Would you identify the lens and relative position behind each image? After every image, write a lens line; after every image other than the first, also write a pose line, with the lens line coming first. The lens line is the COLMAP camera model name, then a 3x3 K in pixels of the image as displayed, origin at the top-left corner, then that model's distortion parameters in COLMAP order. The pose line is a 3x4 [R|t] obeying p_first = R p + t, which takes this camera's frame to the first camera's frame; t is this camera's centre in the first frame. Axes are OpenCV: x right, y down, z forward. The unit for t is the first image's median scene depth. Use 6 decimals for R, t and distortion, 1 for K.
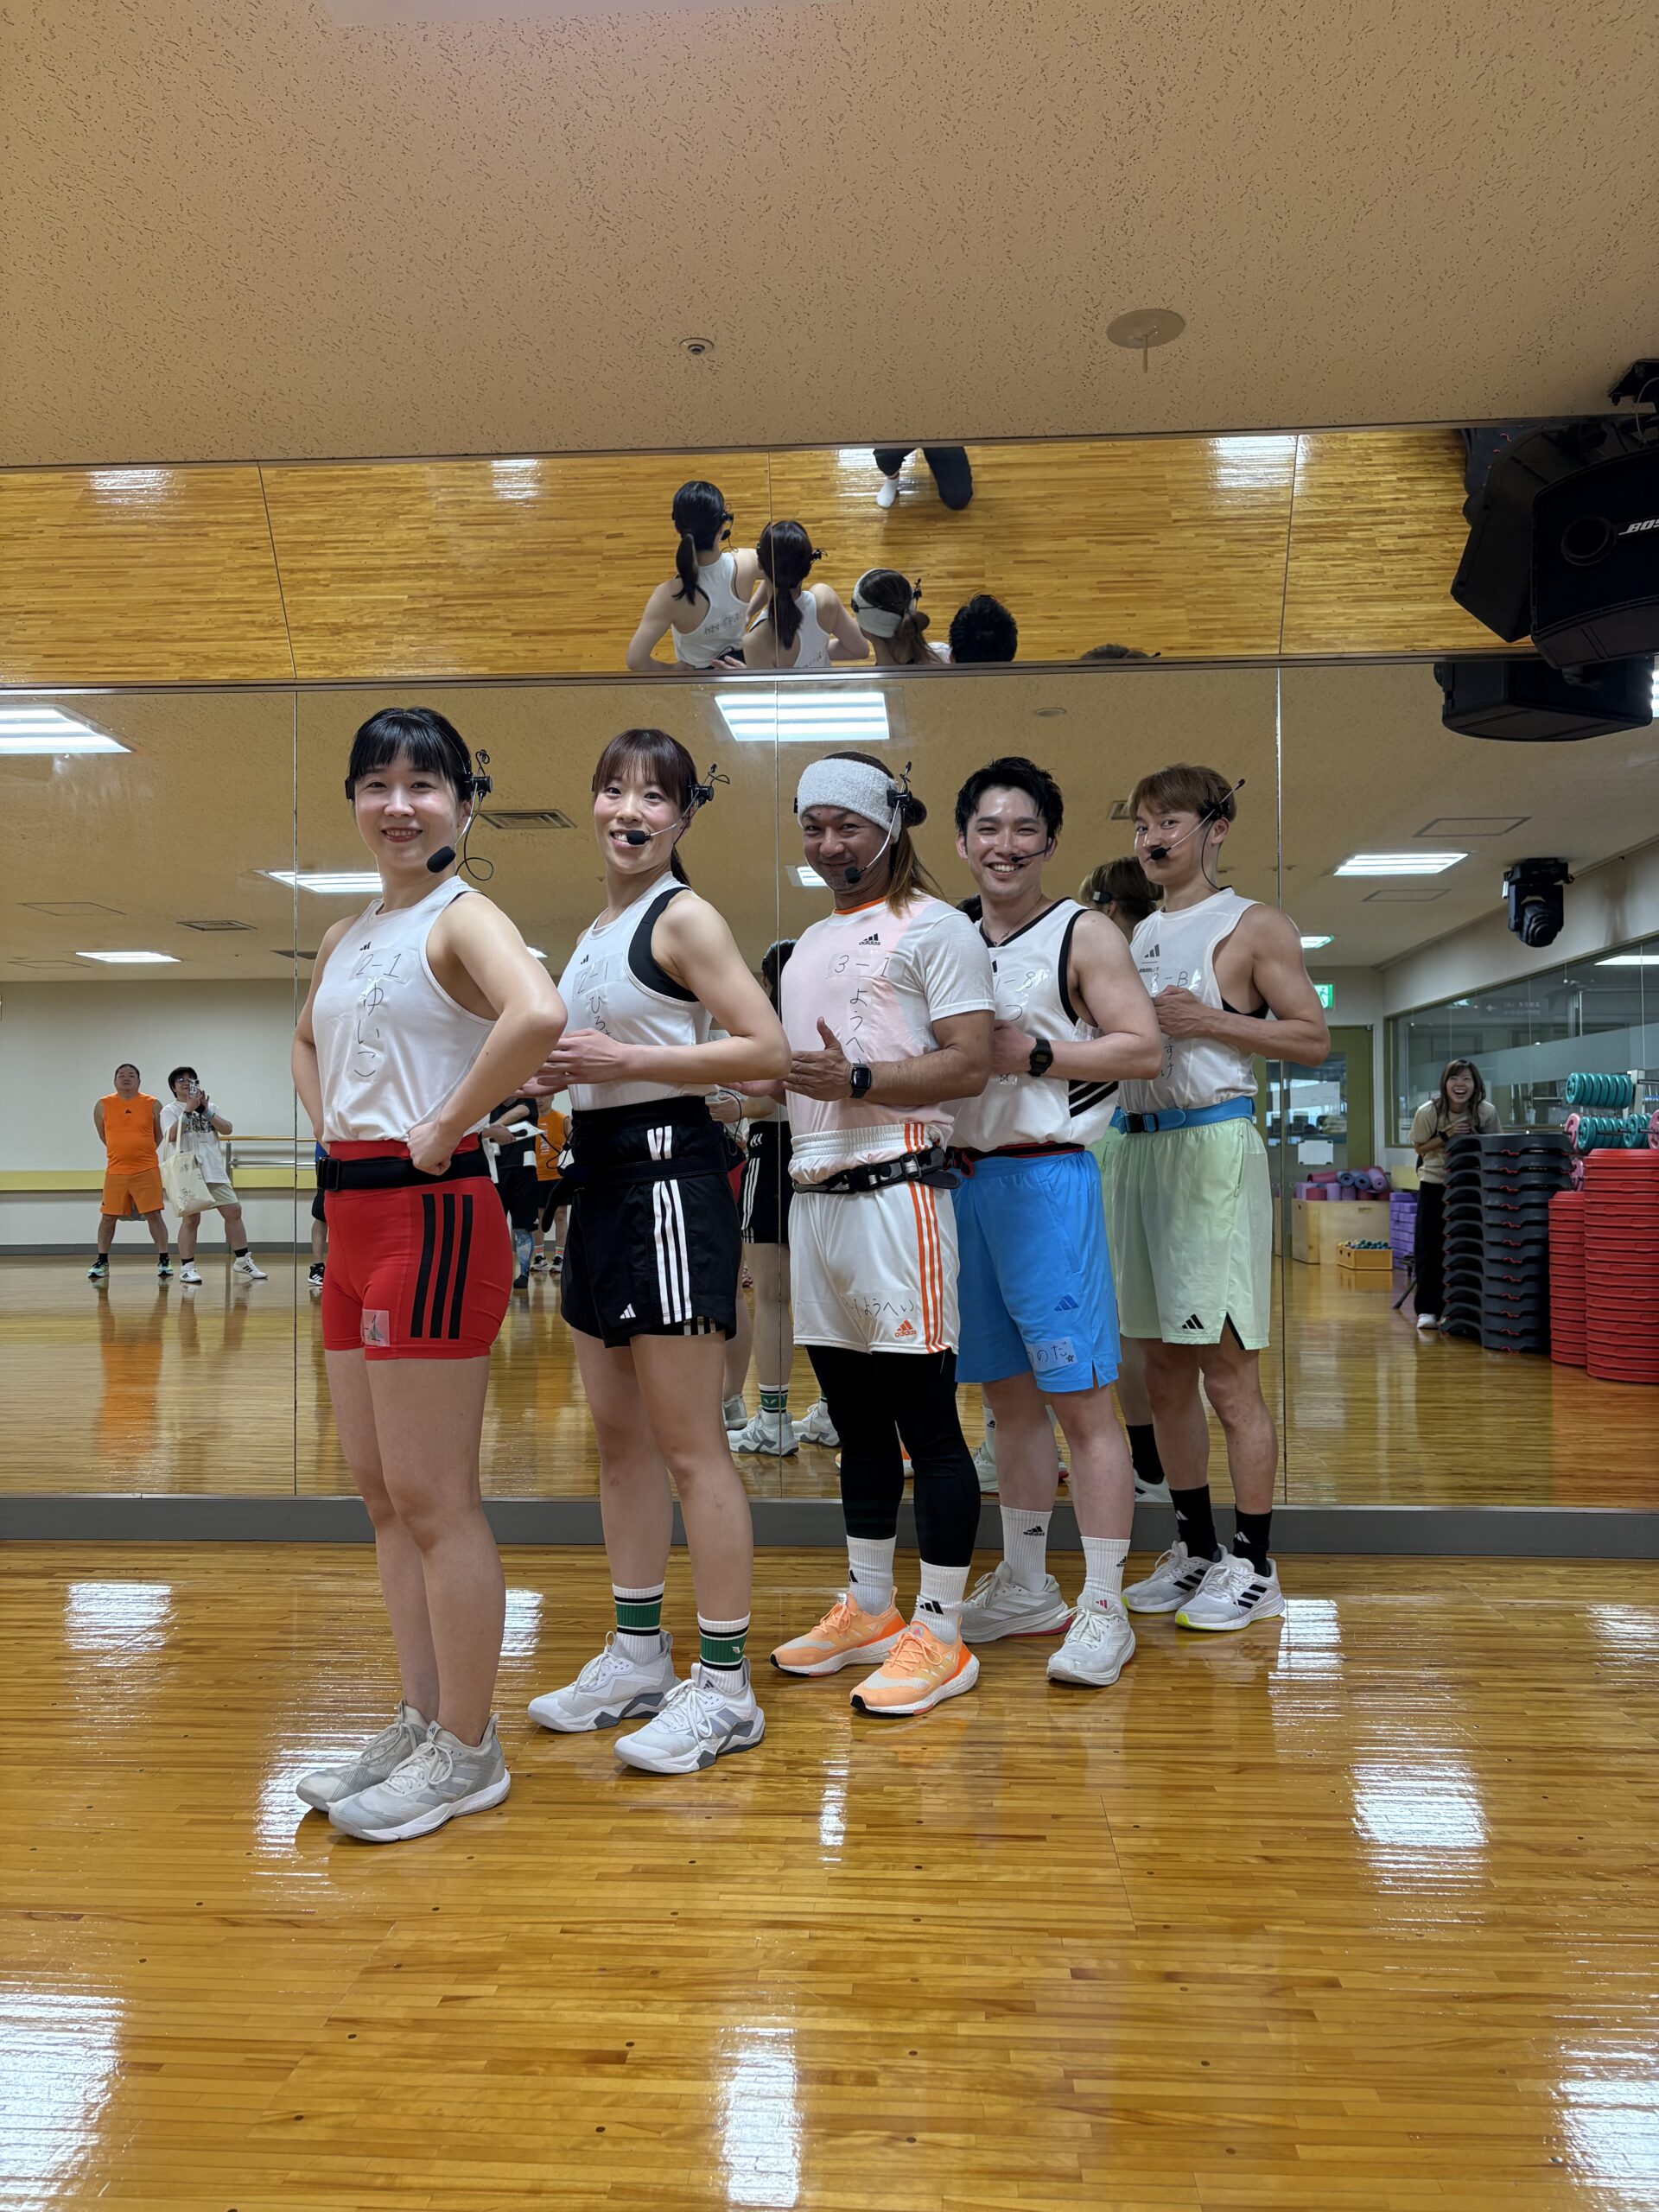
lens RADIAL K [[1656.5, 0, 829.5], [0, 1656.5, 1106.0], [0, 0, 1]] dist [0.069959, -0.073178]
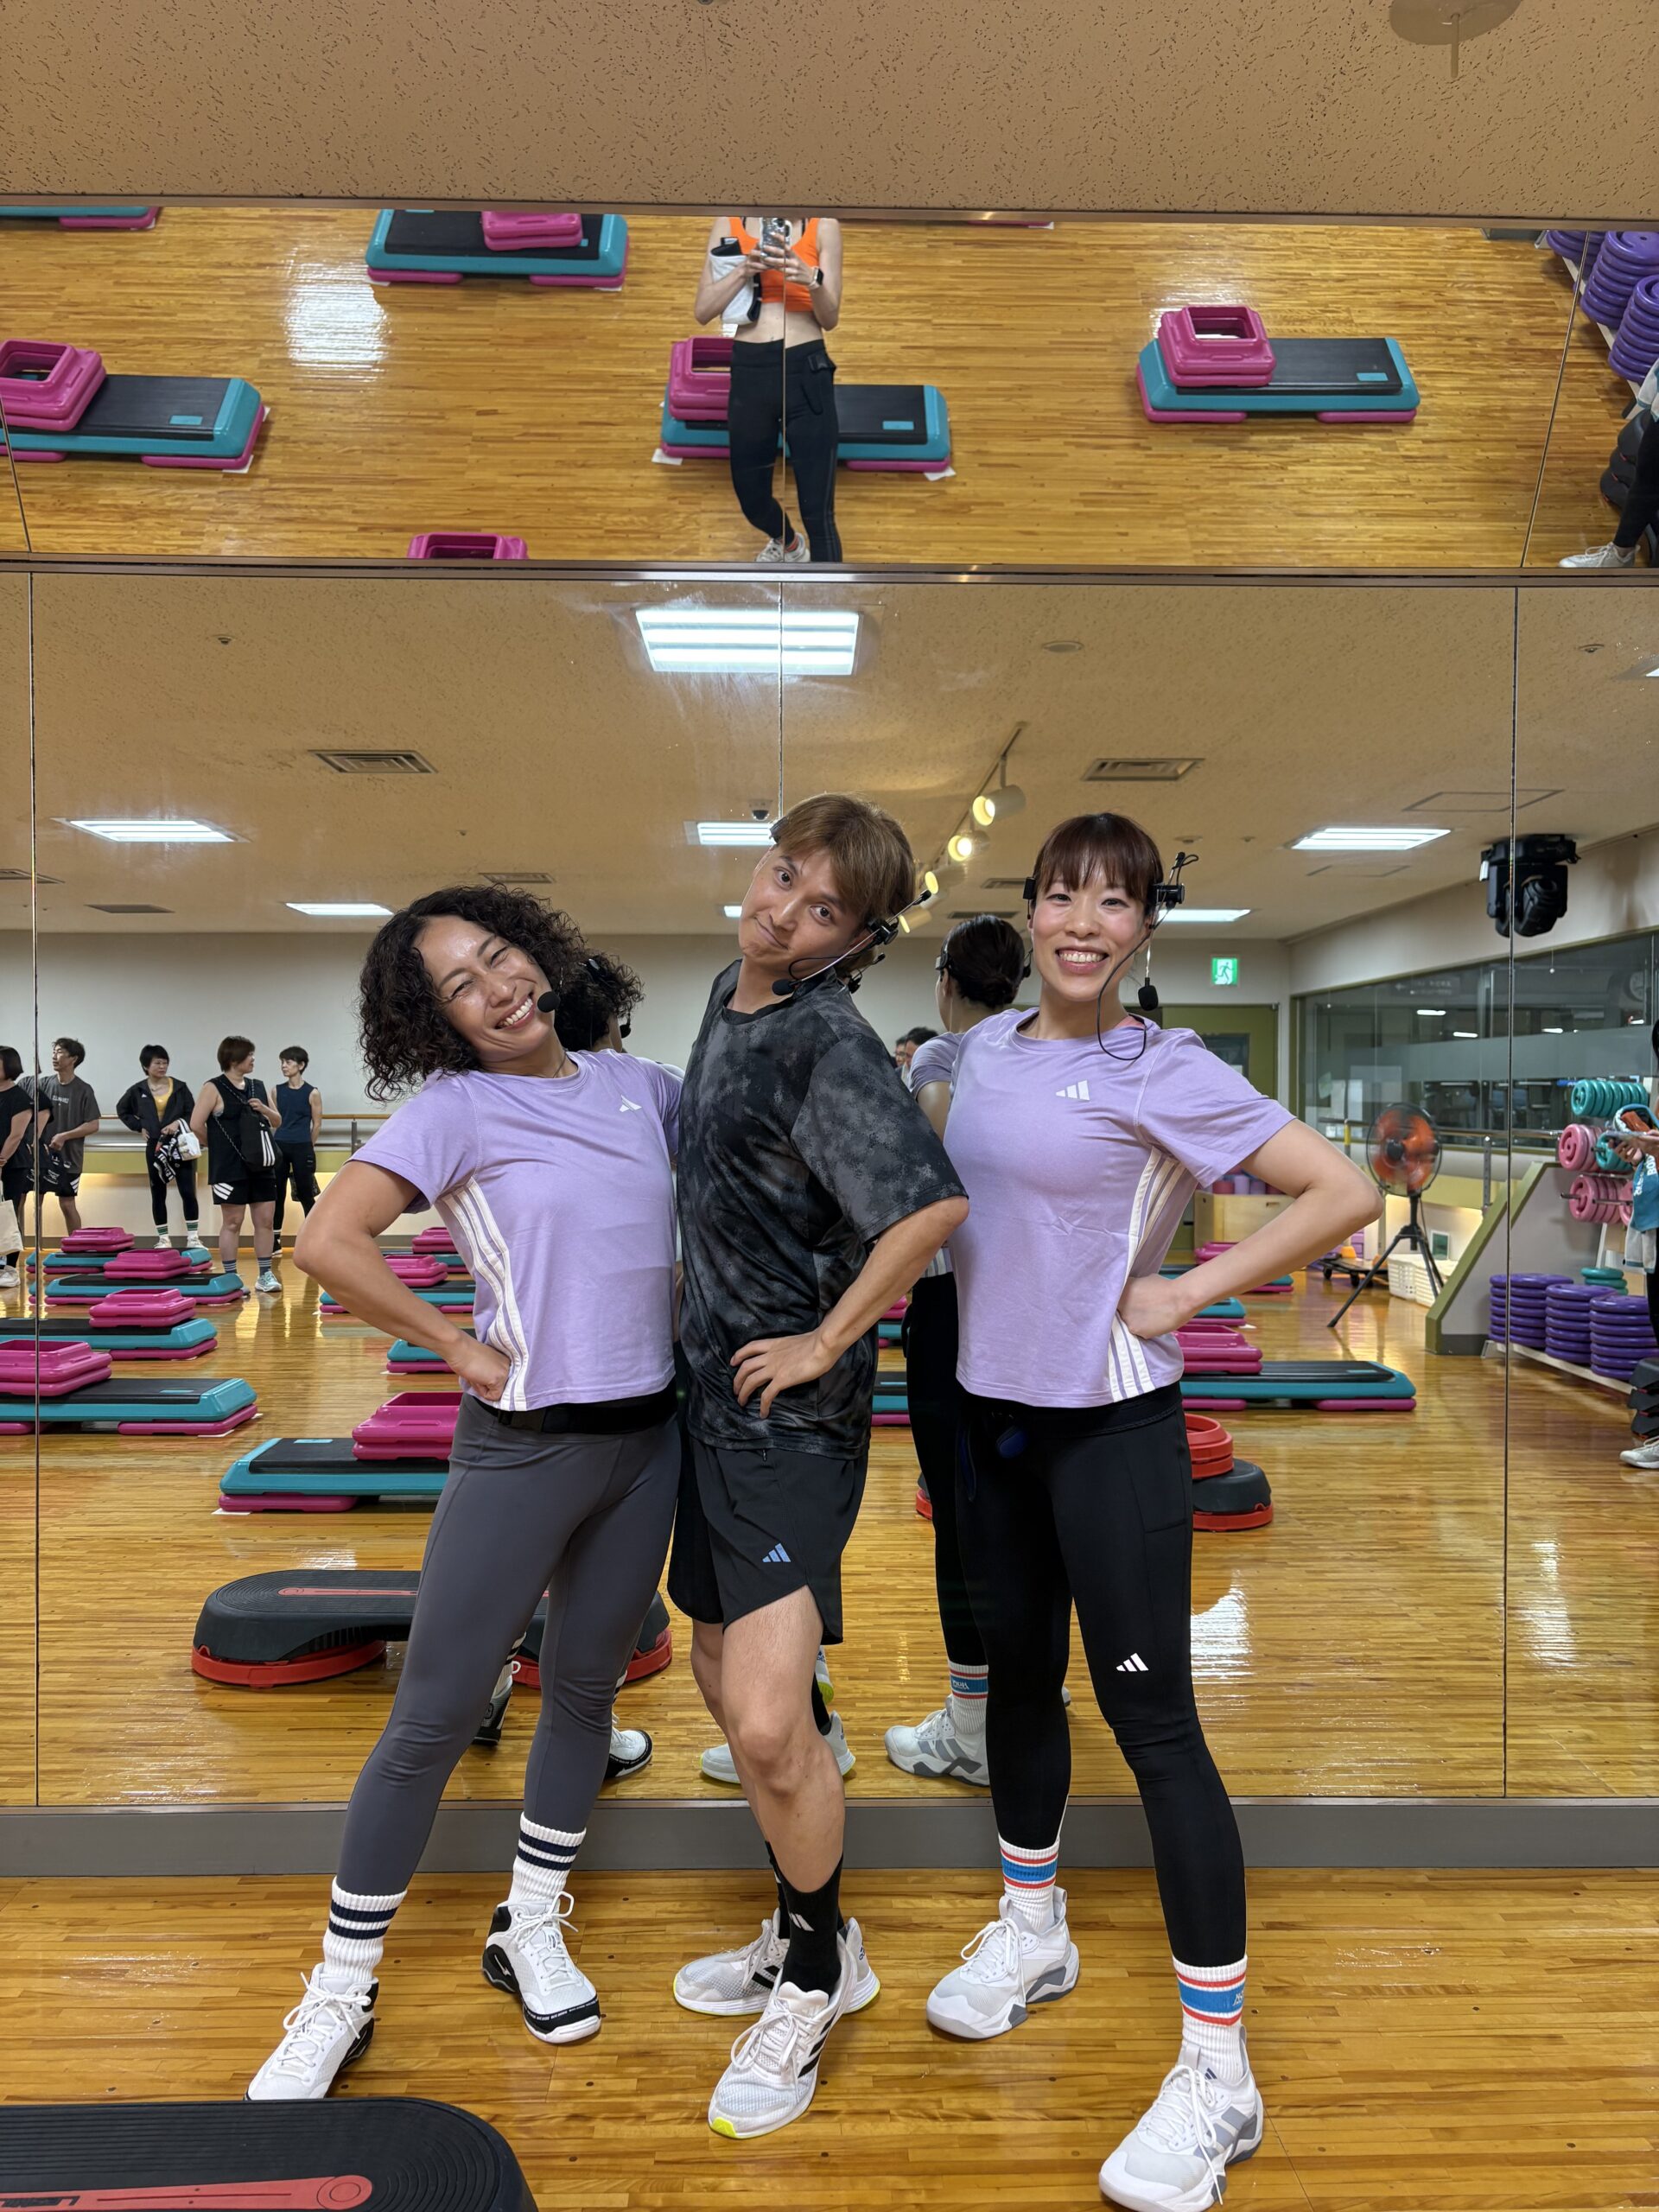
lens RADIAL K [[1728.9, 0, 829.5], [0, 1728.9, 1106.0], [0, 0, 1]] dist [0.086671, 0.000413]
pose [[0.995622, 0.006507, 0.093242, -0.040656], [-0.008405, 0.999765, 0.019975, -0.023296], [-0.093090, -0.020671, 0.995443, 0.128349]]
